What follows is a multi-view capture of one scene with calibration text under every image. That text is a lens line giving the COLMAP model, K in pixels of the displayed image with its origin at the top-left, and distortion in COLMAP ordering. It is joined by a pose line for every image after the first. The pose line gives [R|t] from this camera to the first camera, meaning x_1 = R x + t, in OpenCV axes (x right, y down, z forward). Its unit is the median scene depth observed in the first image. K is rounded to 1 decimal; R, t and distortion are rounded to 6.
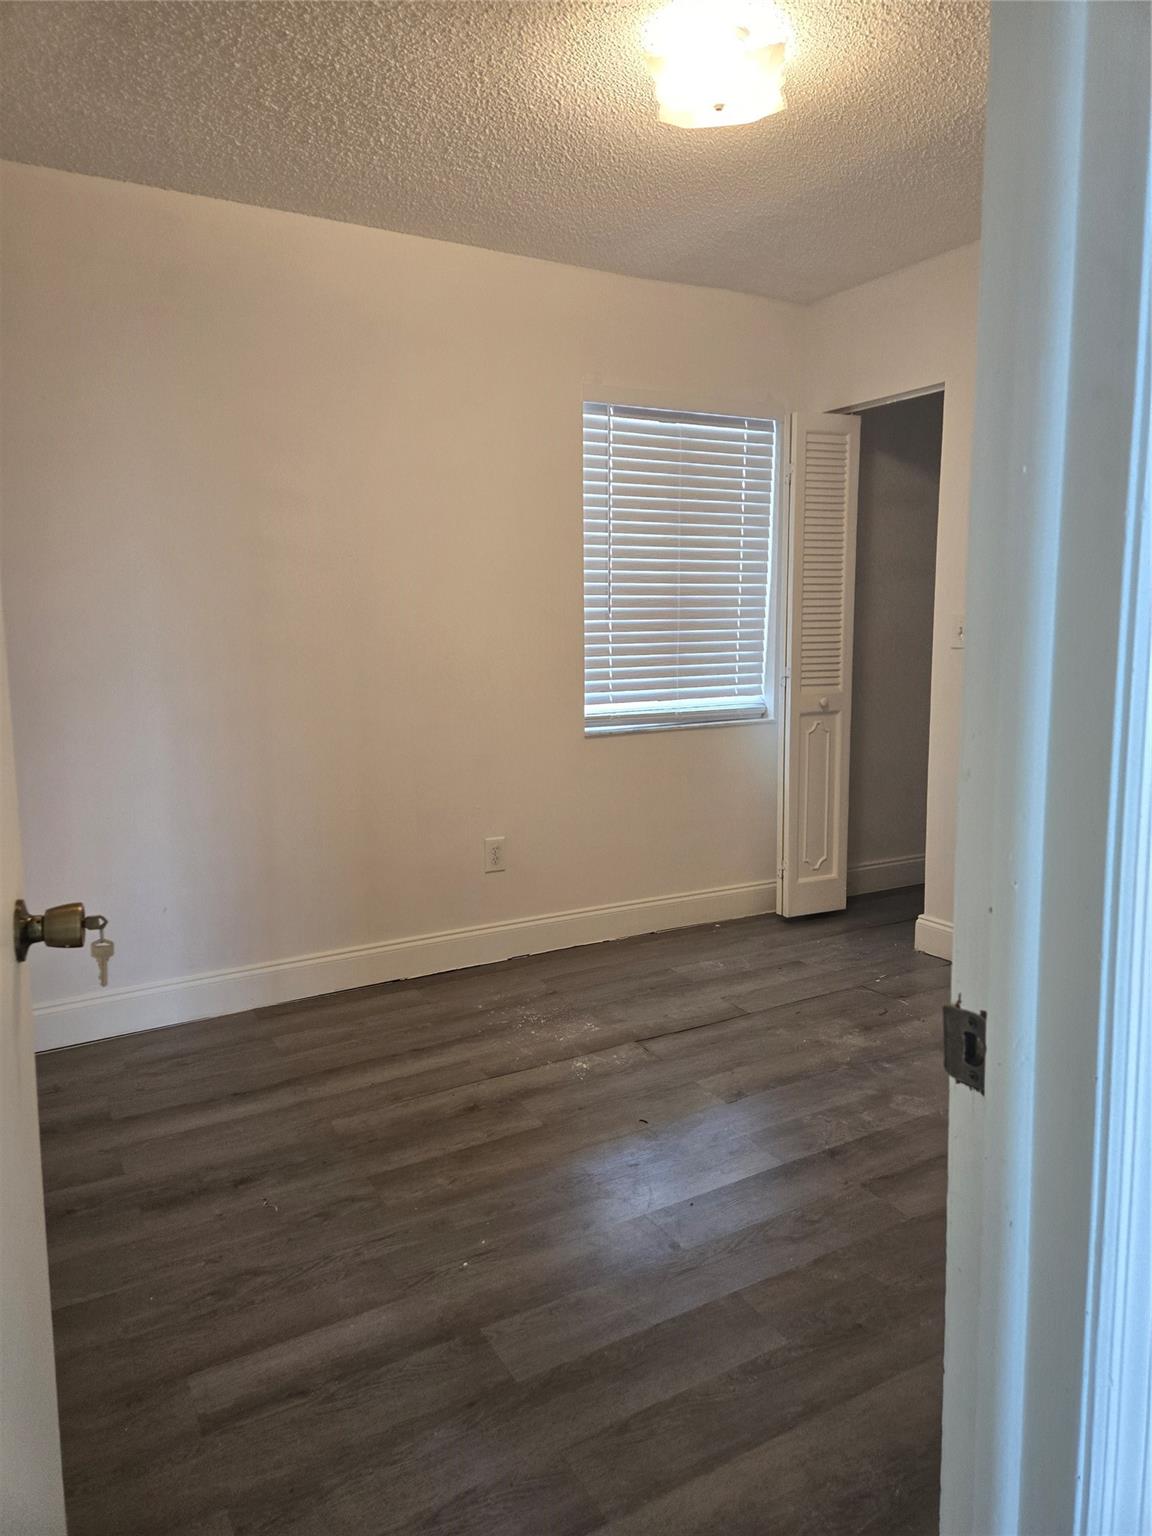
lens RADIAL K [[1038.0, 0, 584.4], [0, 1038.0, 759.4], [0, 0, 1]] dist [0.044317, -0.039580]
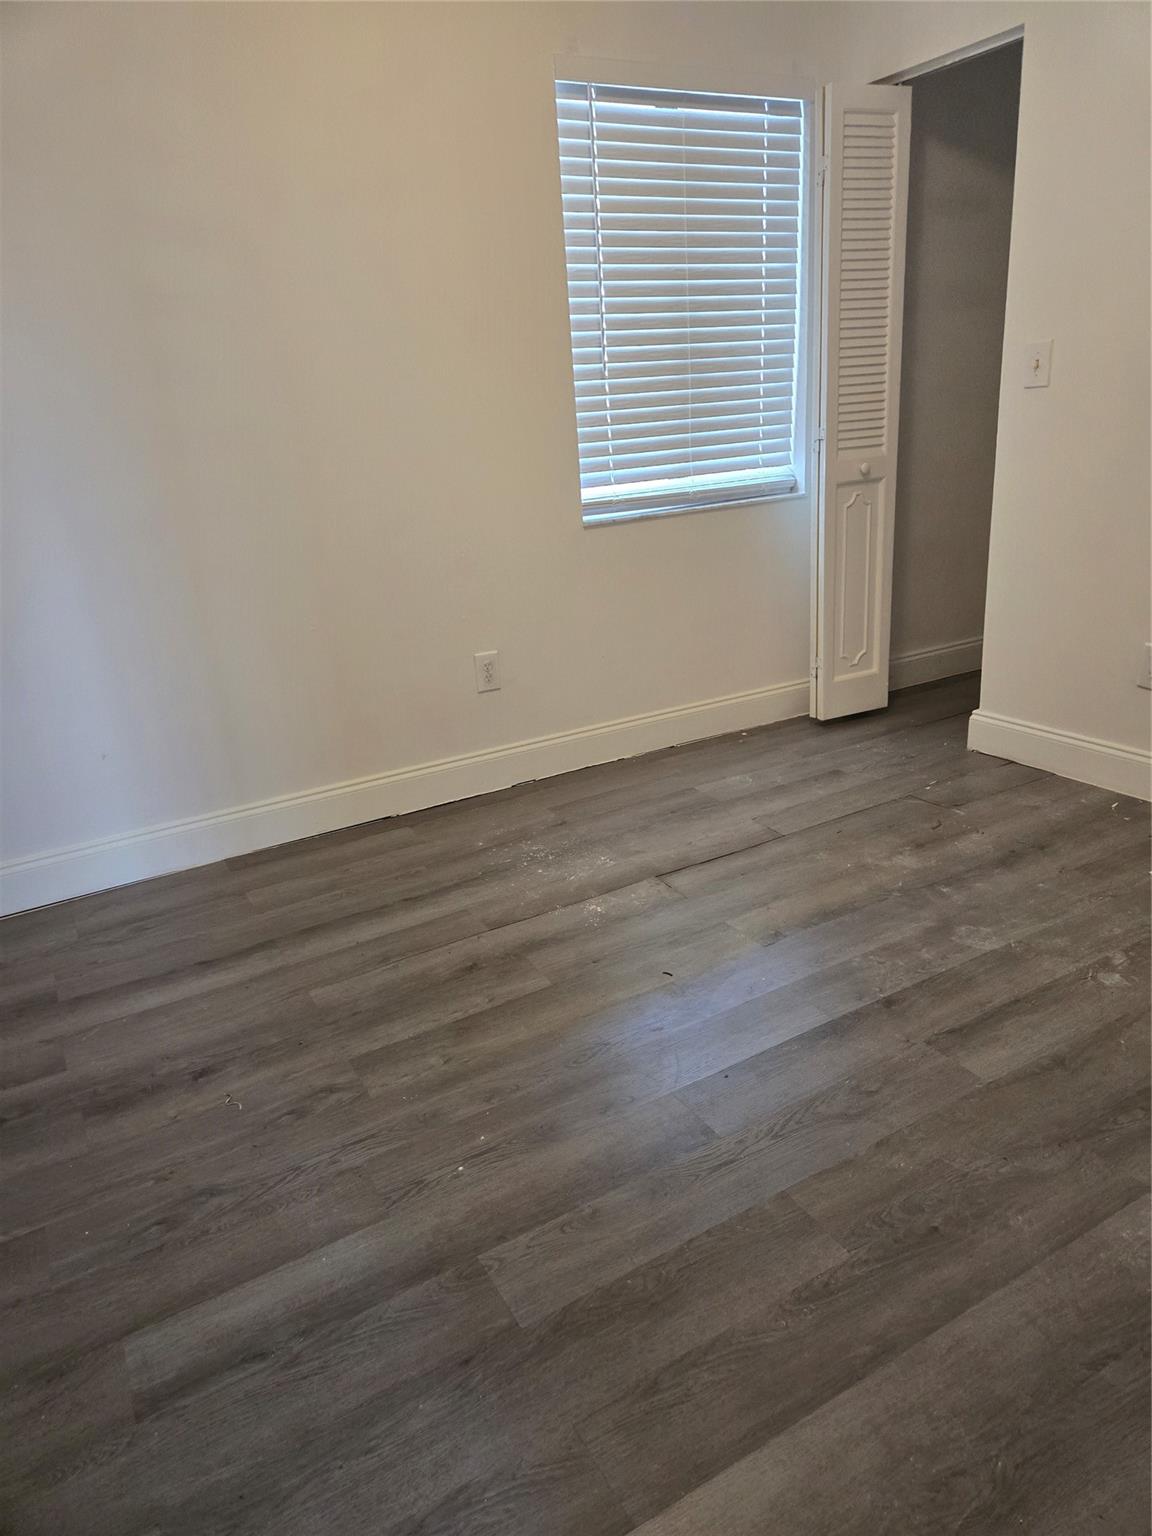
lens RADIAL K [[1038.0, 0, 585.5], [0, 1038.0, 751.7], [0, 0, 1]] dist [0.044317, -0.039580]
pose [[0.998420, -0.050947, -0.023695, 0.018638], [0.054475, 0.981038, 0.186004, 0.001292], [0.013770, -0.187000, 0.982263, 0.186592]]
